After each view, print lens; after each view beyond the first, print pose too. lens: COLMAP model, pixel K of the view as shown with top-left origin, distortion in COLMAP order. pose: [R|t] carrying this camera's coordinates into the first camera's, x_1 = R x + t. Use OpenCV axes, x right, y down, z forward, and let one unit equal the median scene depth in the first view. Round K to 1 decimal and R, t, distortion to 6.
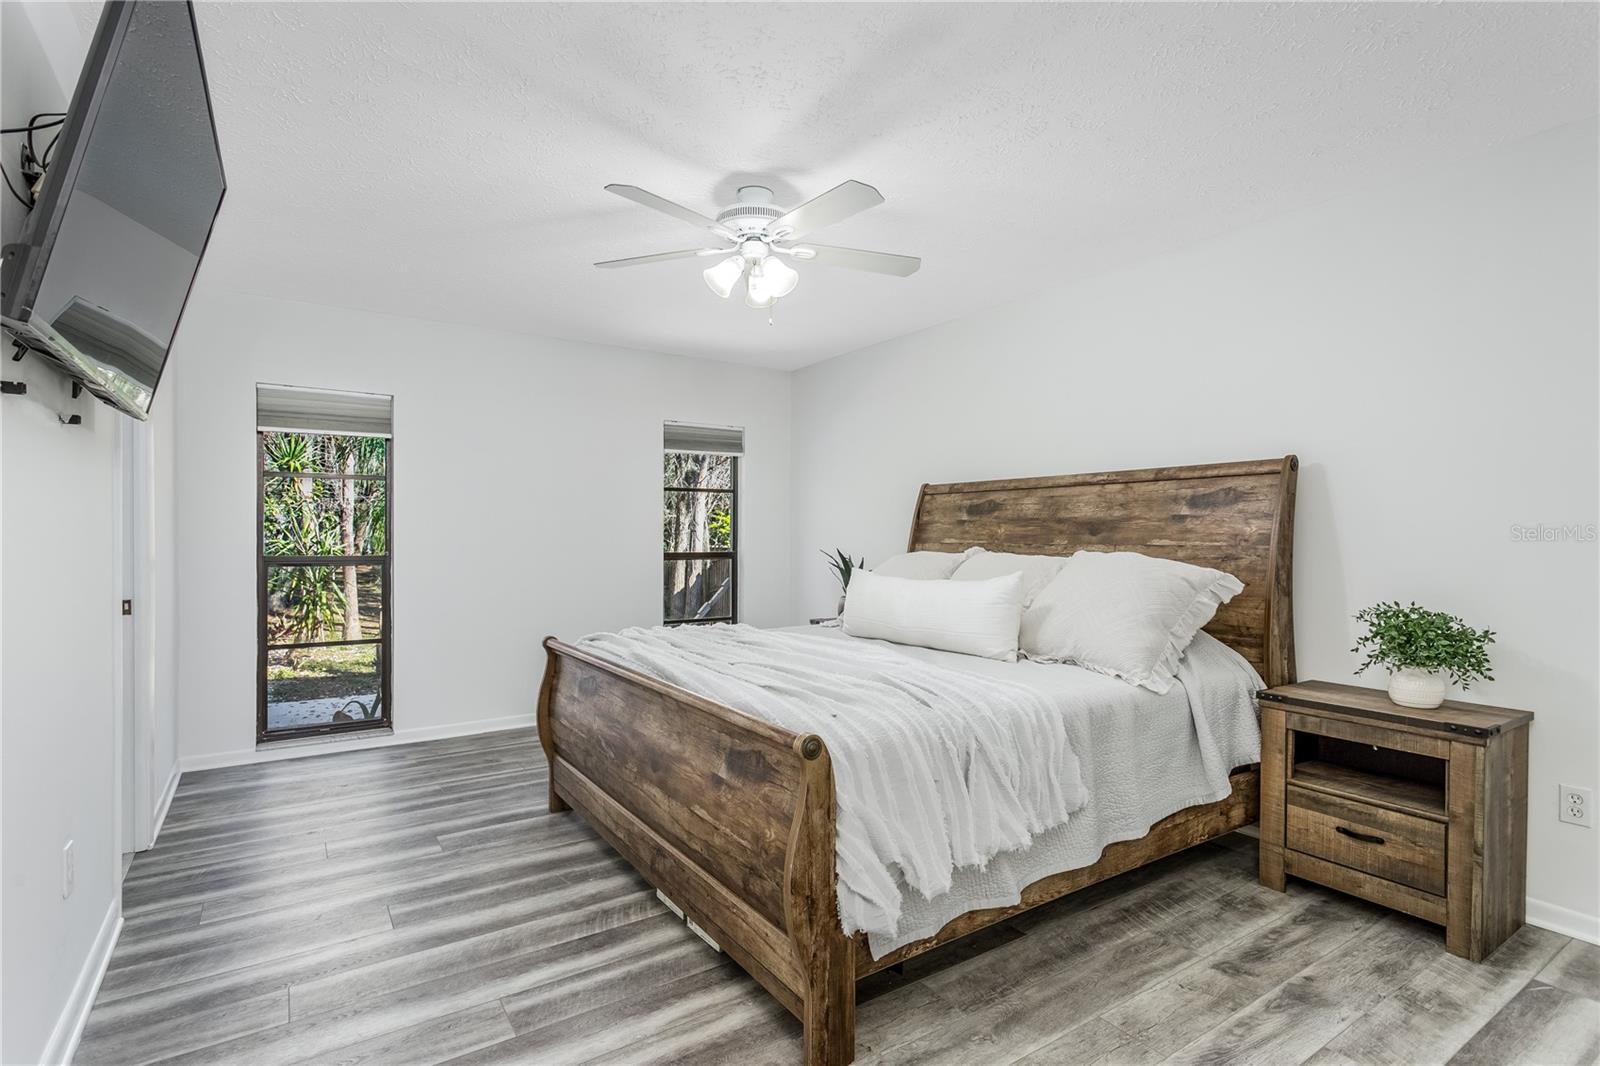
lens RADIAL K [[763.9, 0, 796.7], [0, 763.9, 536.3], [0, 0, 1]] dist [-0.004418, -0.001411]
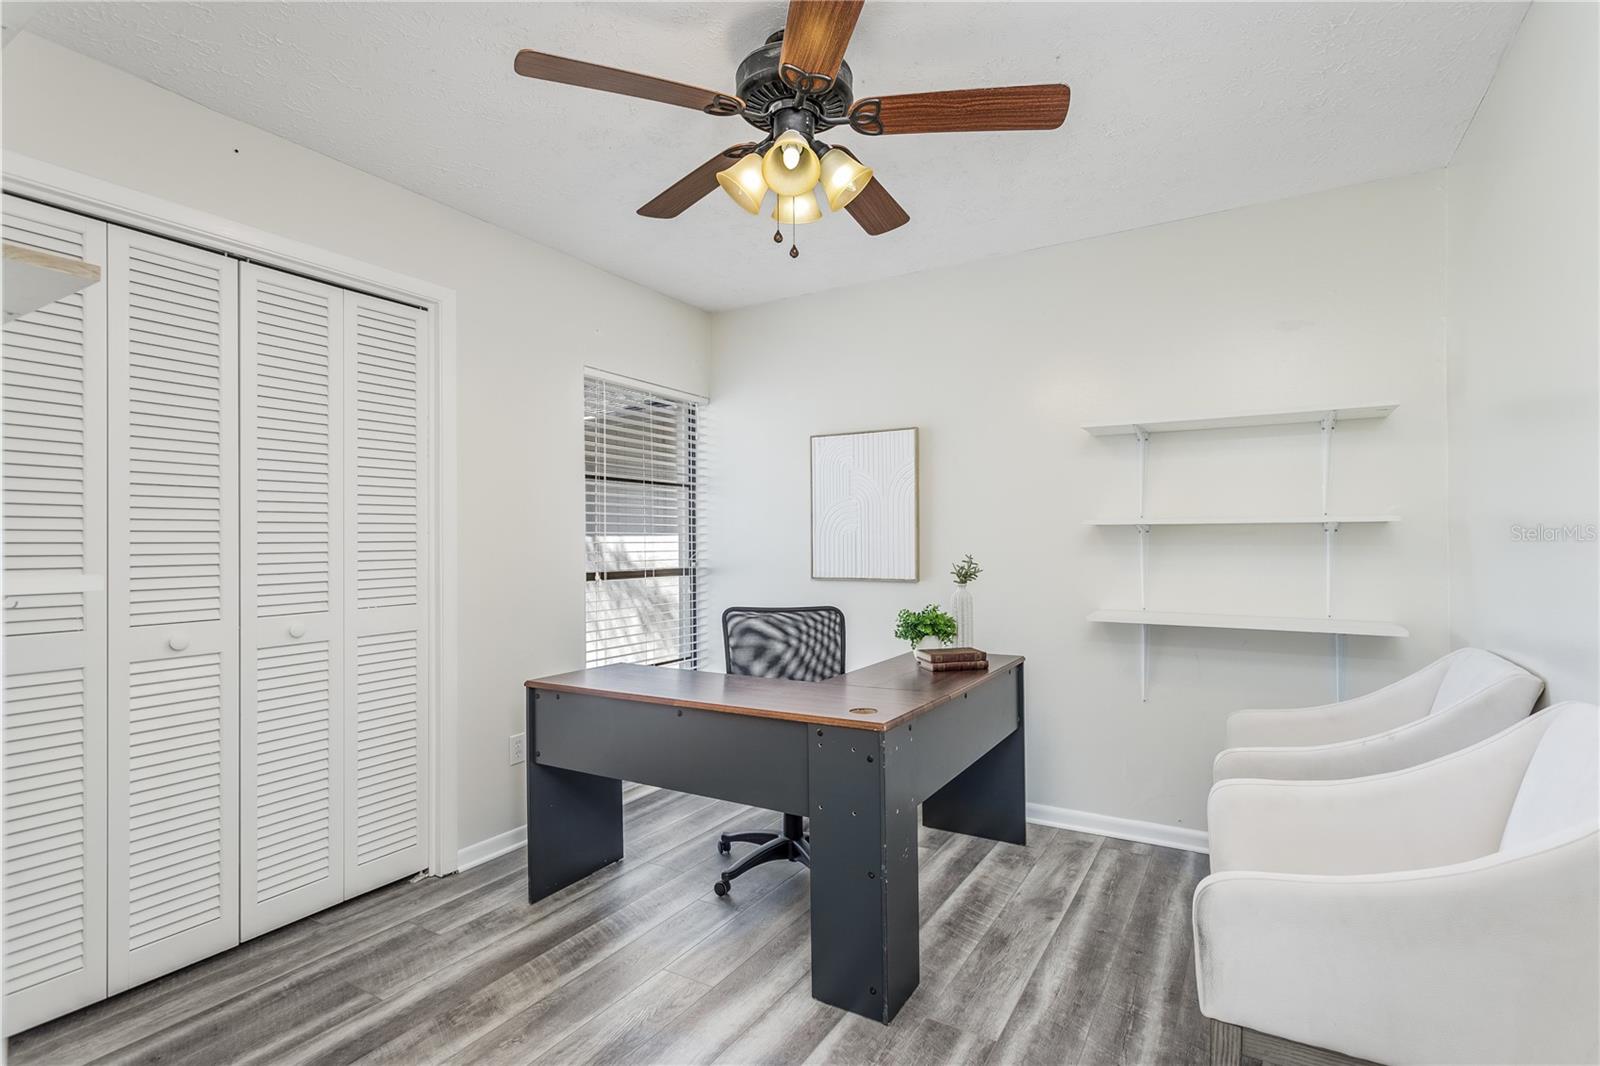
lens RADIAL K [[763.9, 0, 800.1], [0, 763.9, 535.5], [0, 0, 1]] dist [-0.004418, -0.001411]
pose [[-0.897937, -0.001839, -0.440120, 1.565126], [-0.002868, 0.999994, 0.001672, -0.001578], [0.440114, 0.002763, -0.897938, 1.920555]]
